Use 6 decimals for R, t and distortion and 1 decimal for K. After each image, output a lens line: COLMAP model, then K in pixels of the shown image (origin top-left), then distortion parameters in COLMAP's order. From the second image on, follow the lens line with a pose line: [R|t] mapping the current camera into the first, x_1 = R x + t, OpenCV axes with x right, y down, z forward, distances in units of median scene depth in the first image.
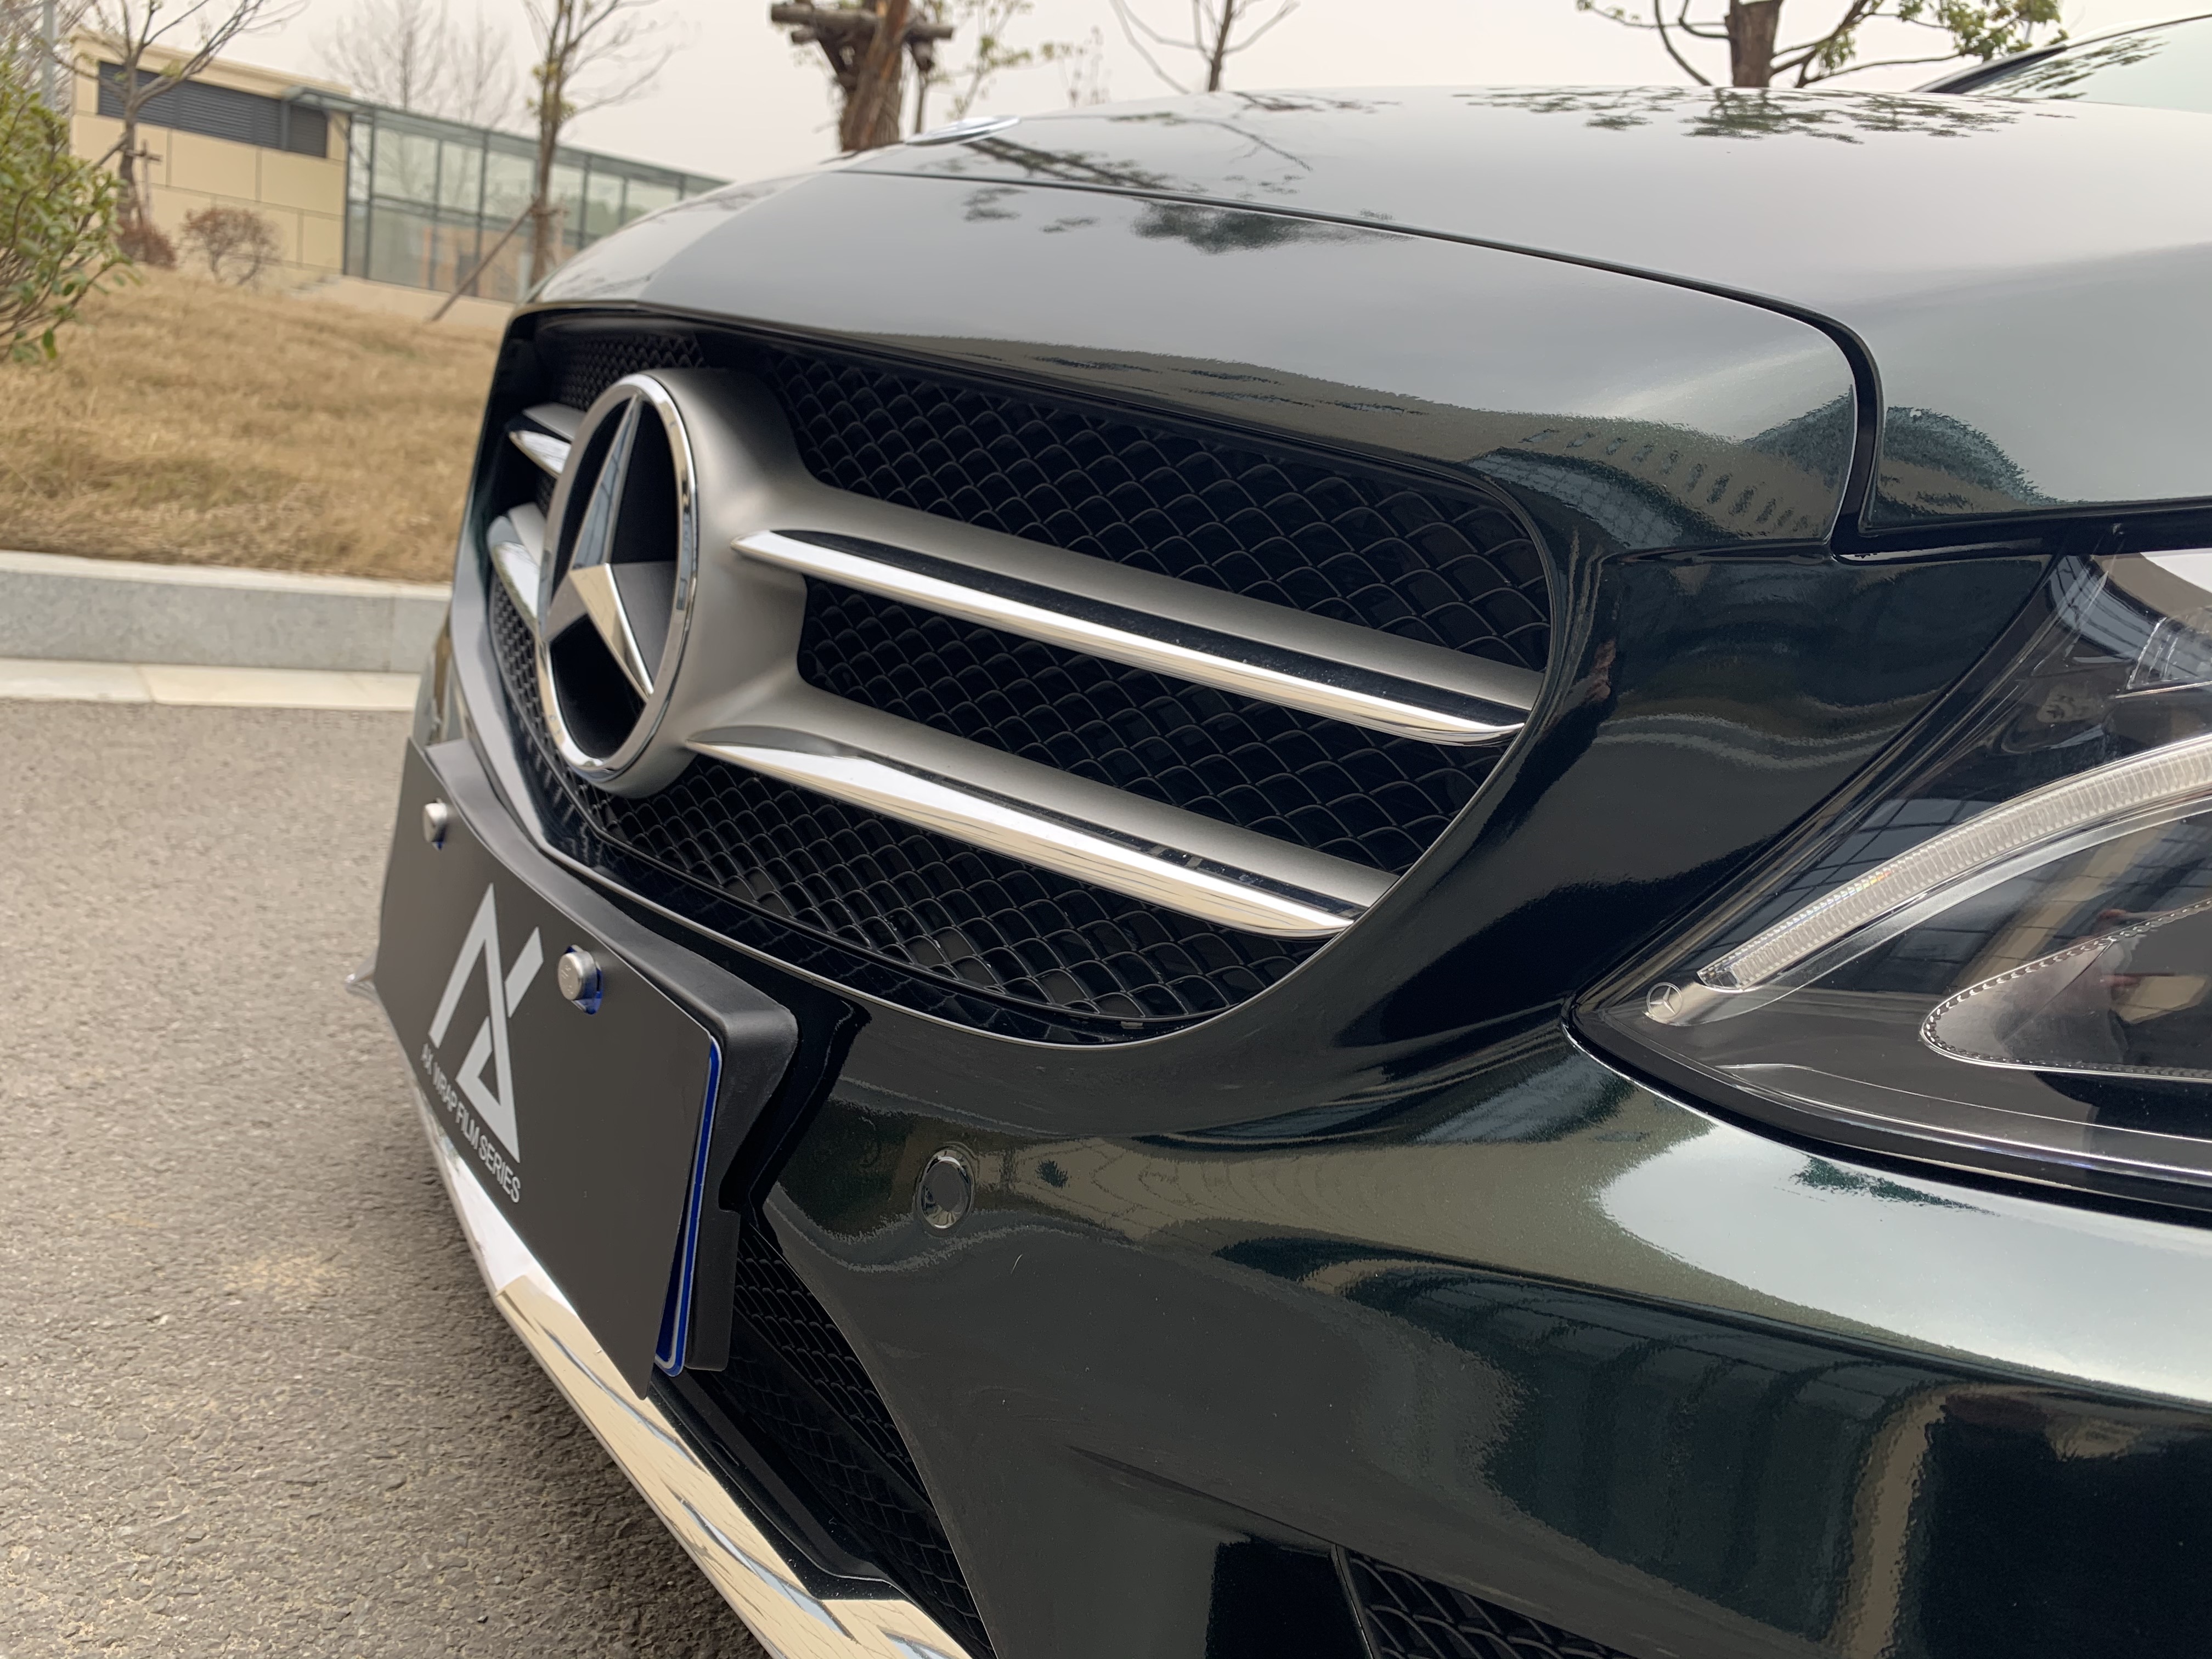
lens RADIAL K [[1693.0, 0, 1110.9], [0, 1693.0, 817.9], [0, 0, 1]] dist [-0.000673, 0.011422]
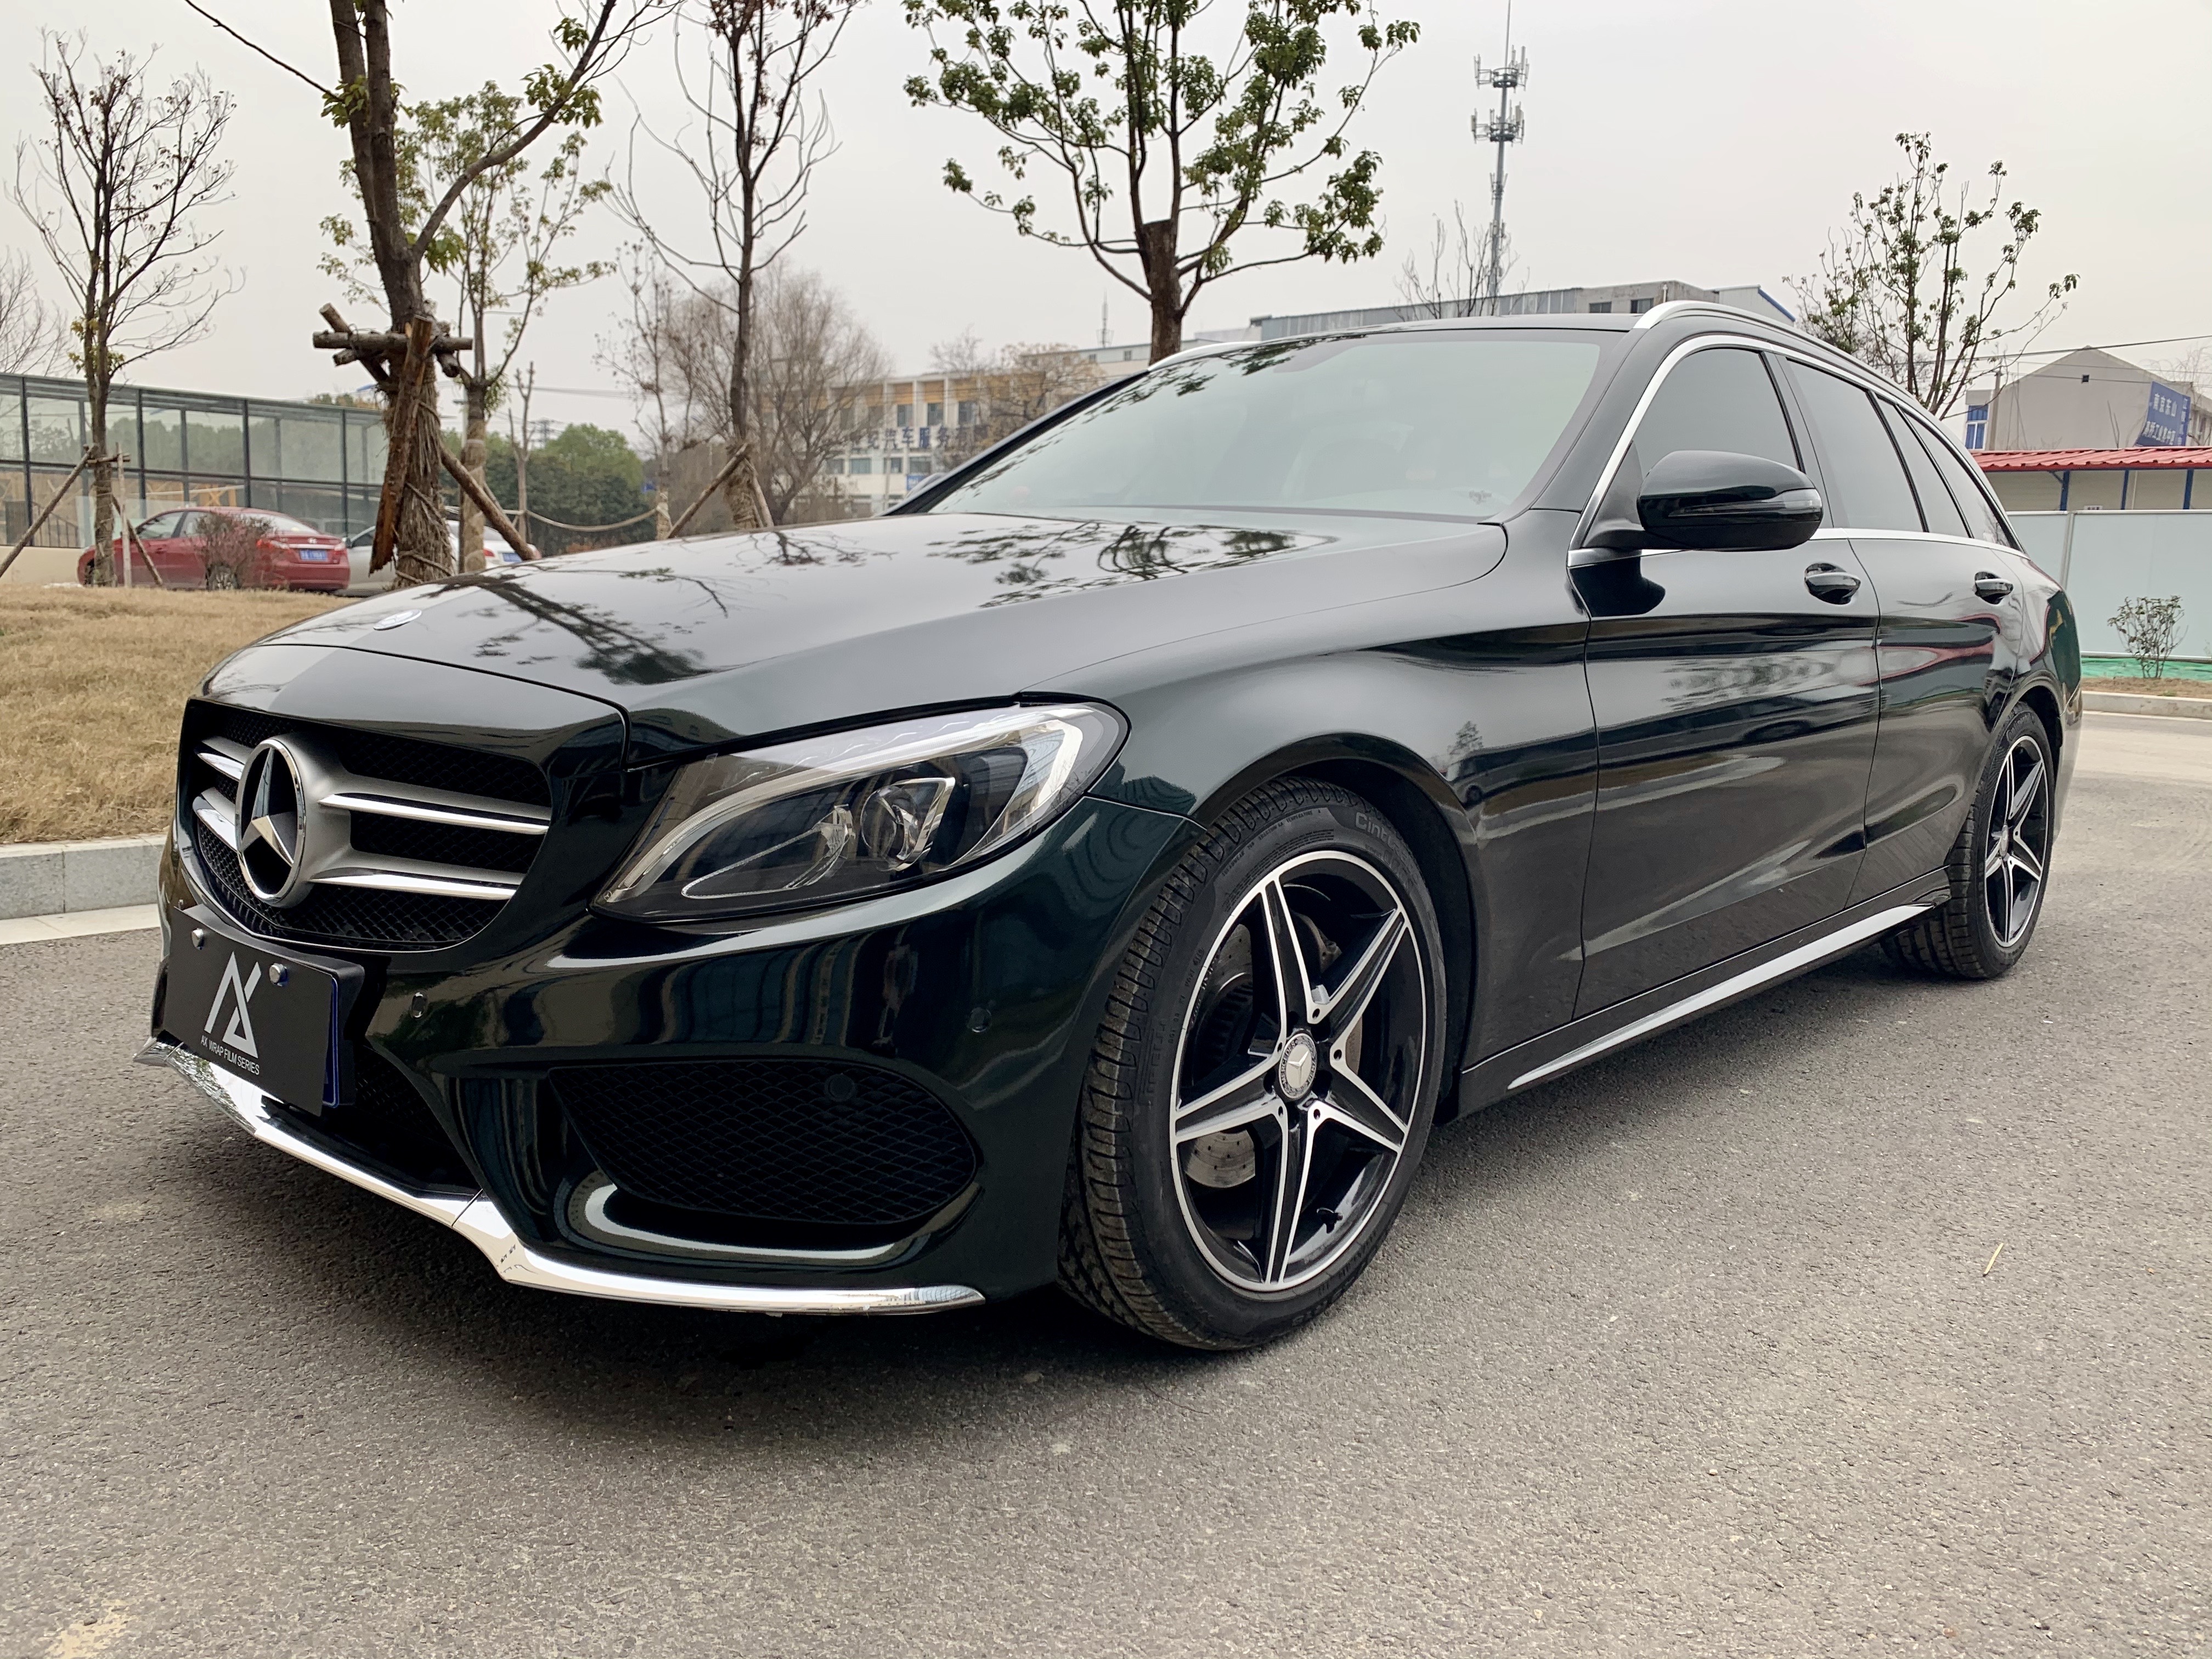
lens RADIAL K [[1669.6, 0, 1100.5], [0, 1669.6, 815.5], [0, 0, 1]] dist [0.002349, 0.007693]
pose [[0.969859, -0.147013, 0.194321, 0.058508], [0.161856, 0.984816, -0.062765, 0.028636], [-0.182143, 0.092326, 0.978928, -0.230438]]
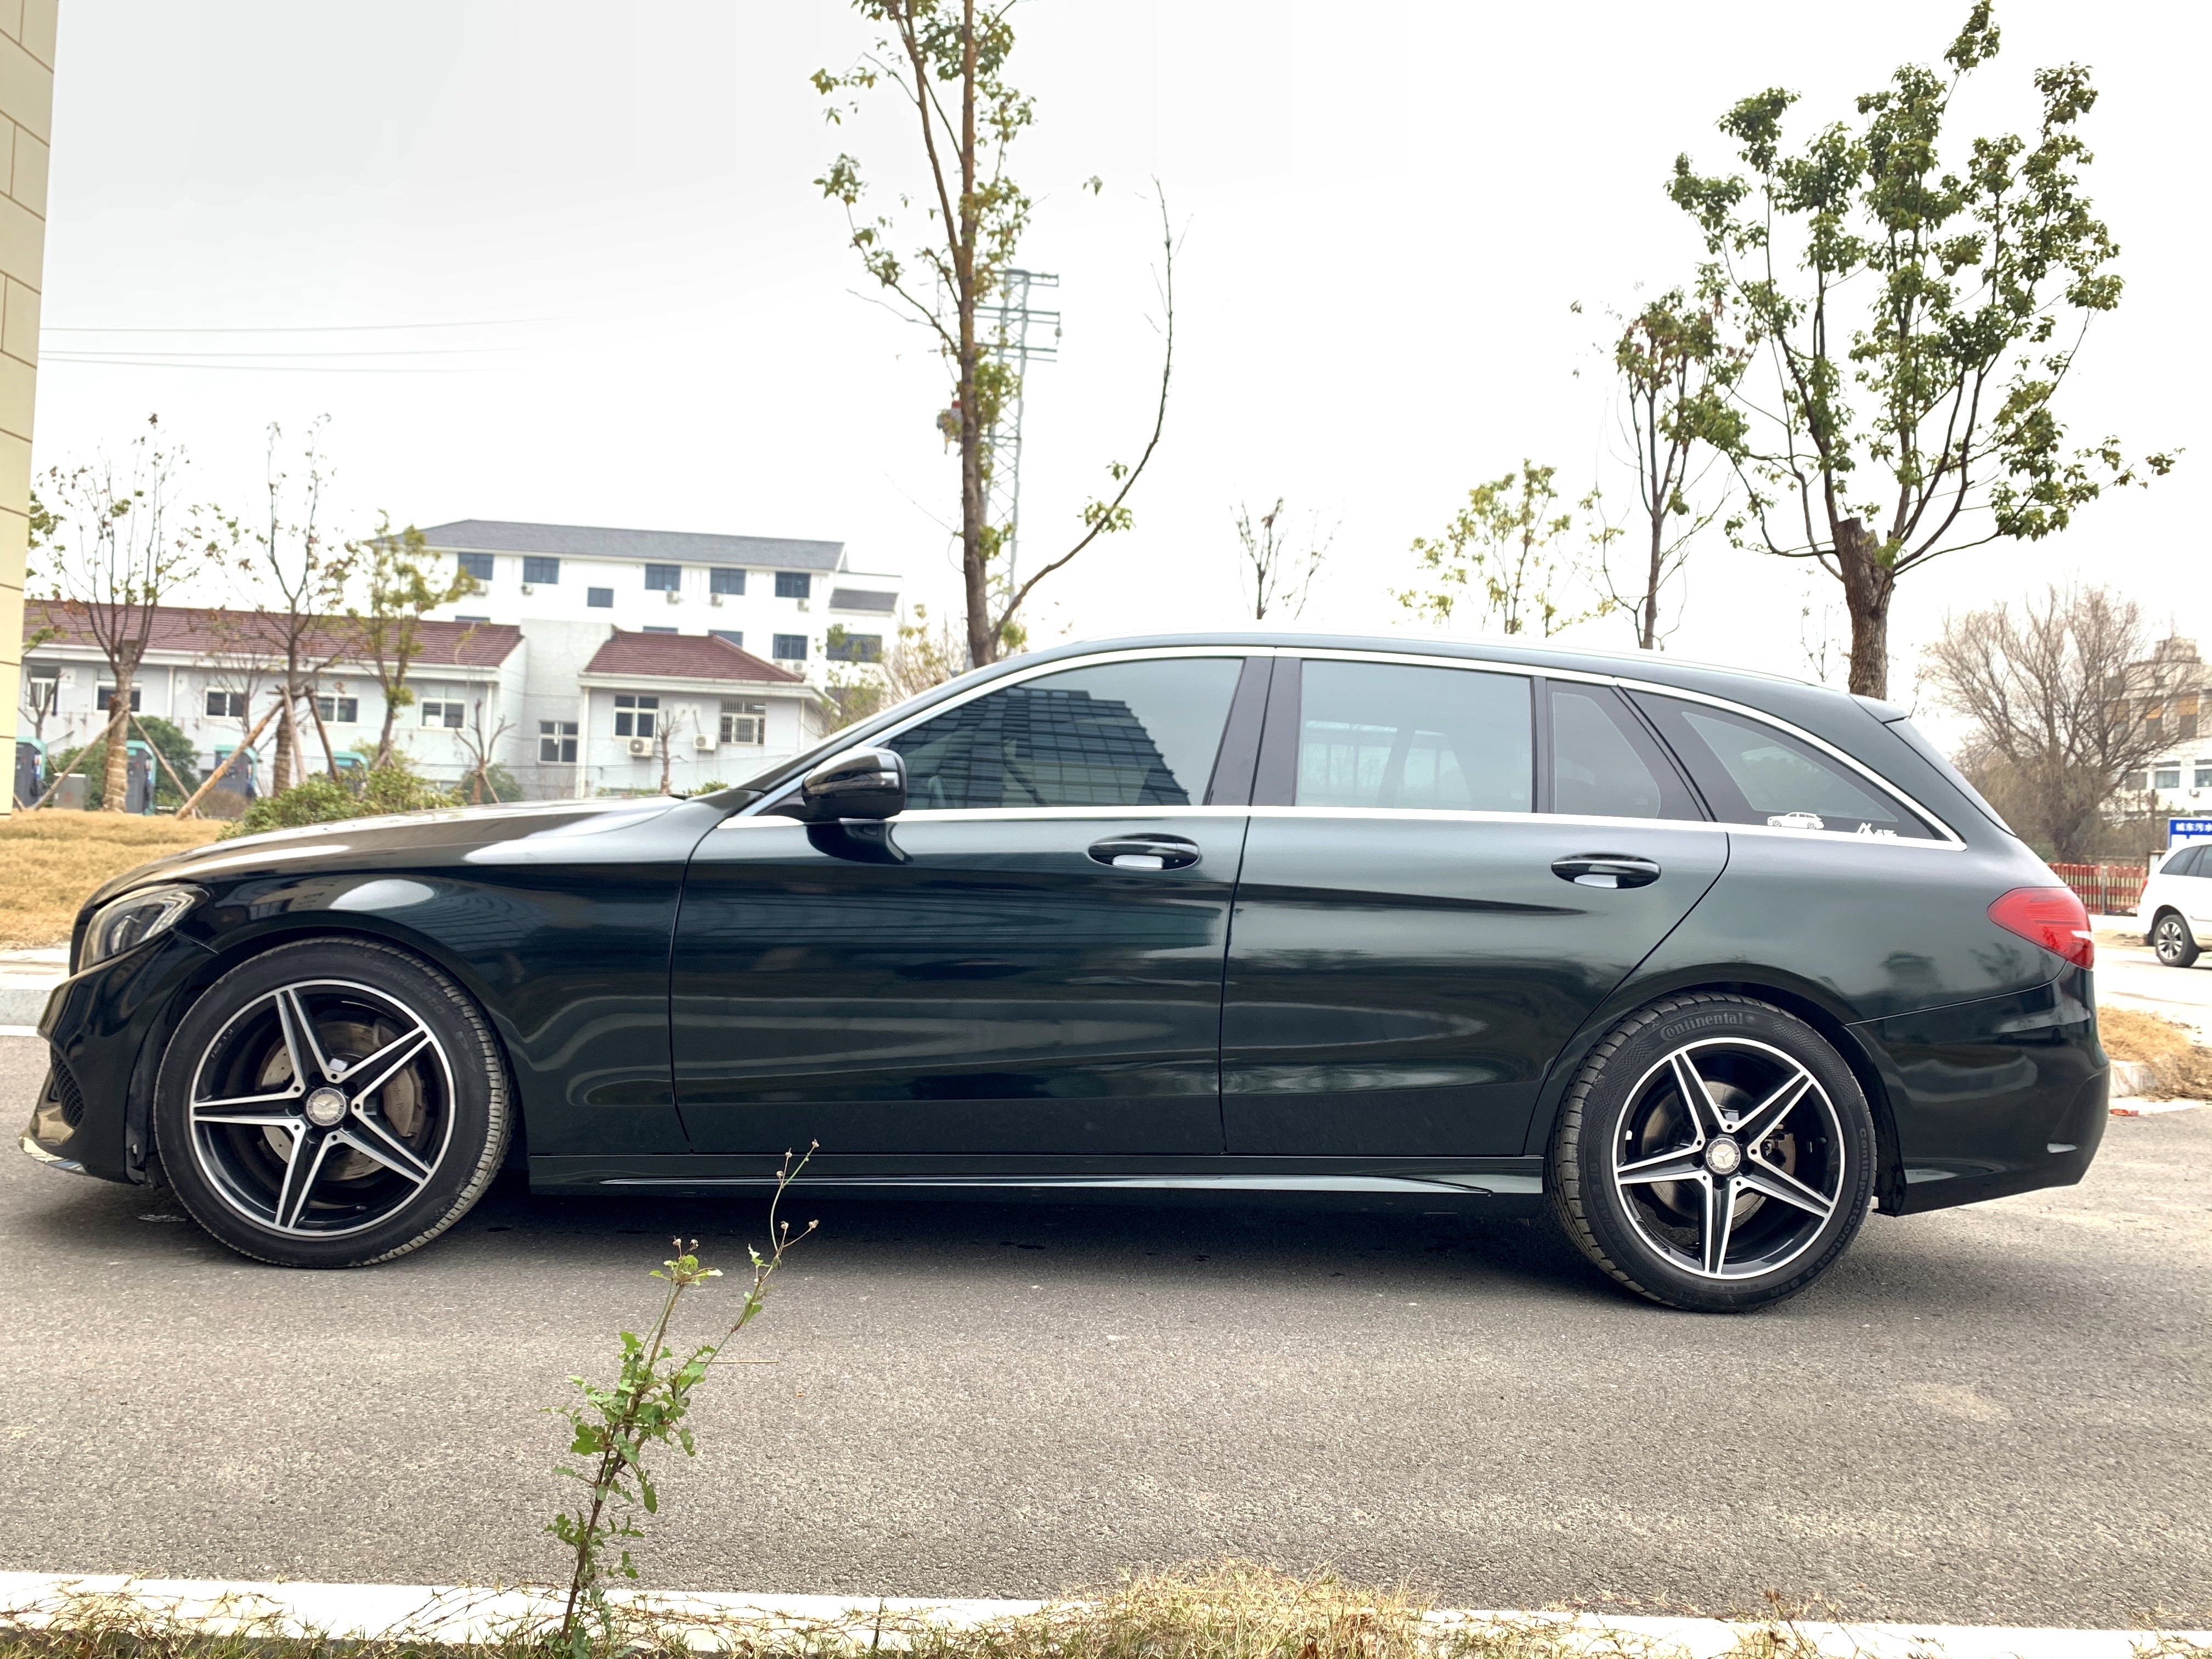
lens RADIAL K [[1669.6, 0, 1100.5], [0, 1669.6, 815.5], [0, 0, 1]] dist [0.002349, 0.007693]
pose [[0.860529, -0.119568, -0.495170, 0.719524], [-0.037742, 0.954426, -0.296053, 0.133826], [0.508002, 0.273451, 0.816798, -0.273759]]
